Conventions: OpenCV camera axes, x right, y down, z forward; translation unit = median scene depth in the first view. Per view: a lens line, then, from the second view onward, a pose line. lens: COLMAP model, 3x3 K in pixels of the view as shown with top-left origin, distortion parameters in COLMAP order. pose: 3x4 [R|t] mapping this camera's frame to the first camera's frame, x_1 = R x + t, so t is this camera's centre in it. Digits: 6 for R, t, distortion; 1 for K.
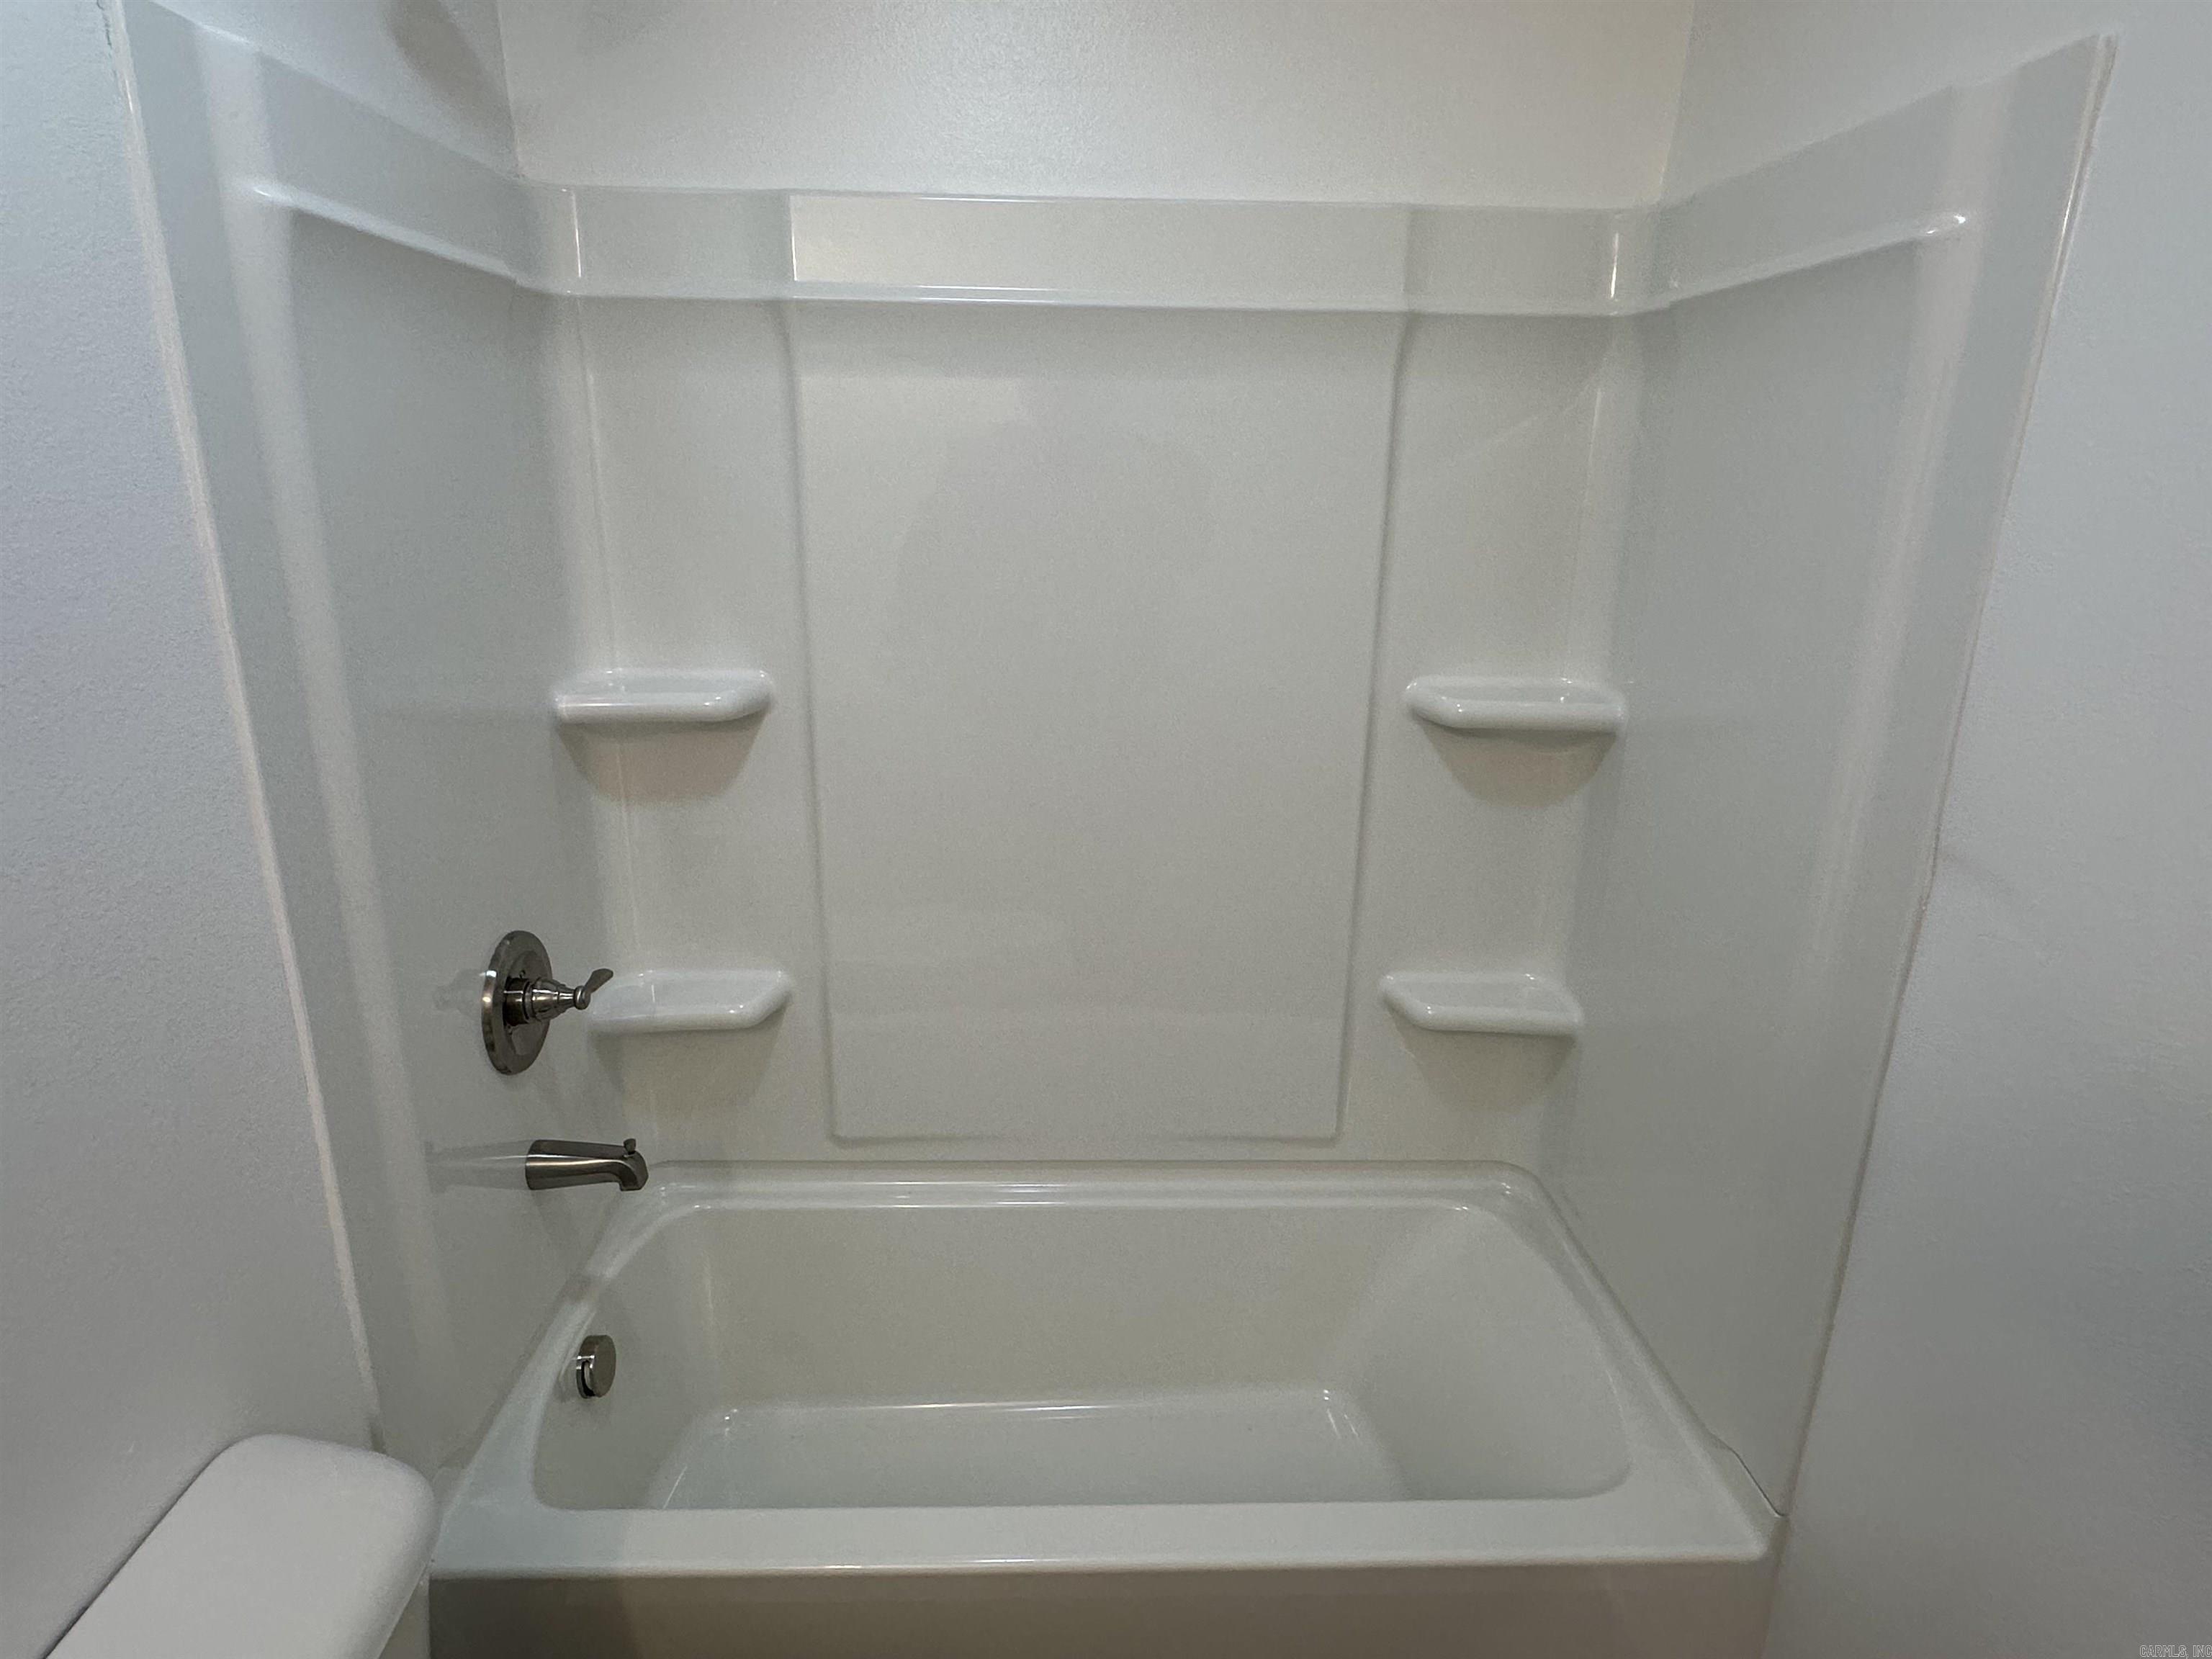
lens RADIAL K [[1248.5, 0, 1113.5], [0, 1248.5, 846.5], [0, 0, 1]] dist [-0.003881, -0.001365]
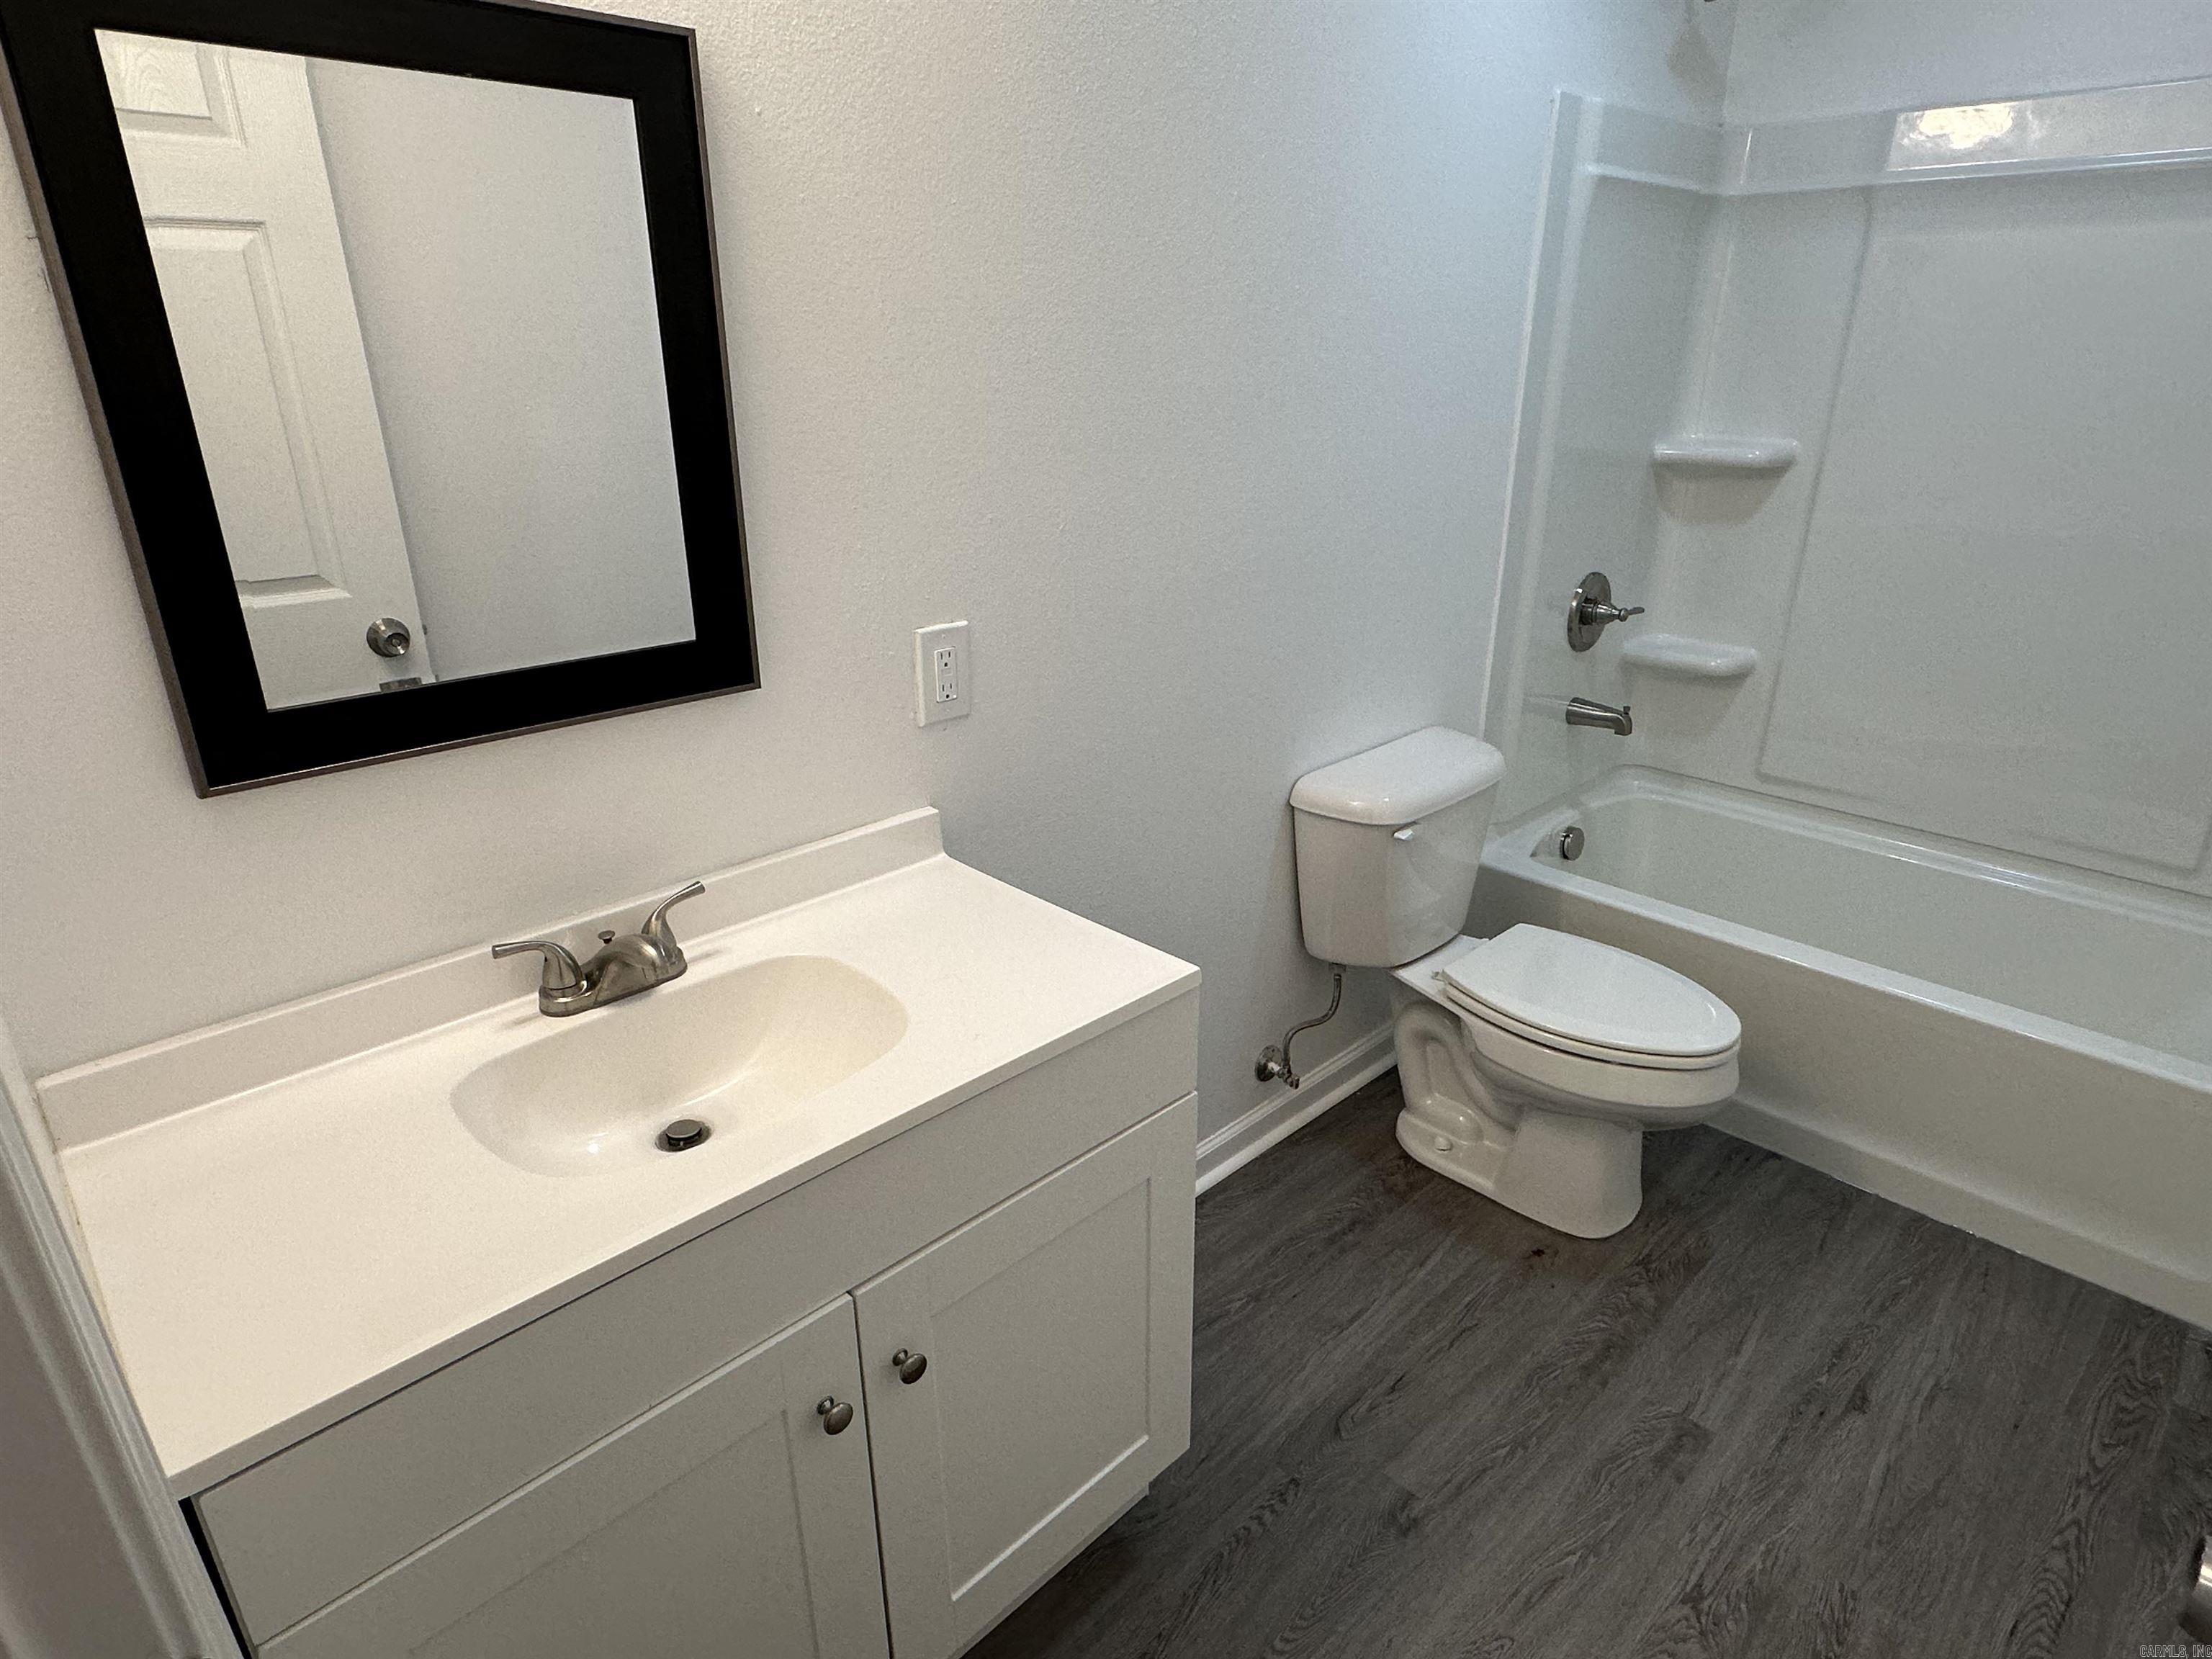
lens RADIAL K [[1248.5, 0, 1102.8], [0, 1248.5, 839.2], [0, 0, 1]] dist [-0.003881, -0.001365]
pose [[0.664330, 0.260480, -0.700583, 0.385052], [-0.207134, 0.964758, 0.162287, 0.282995], [0.718166, 0.037303, 0.694872, -0.709386]]
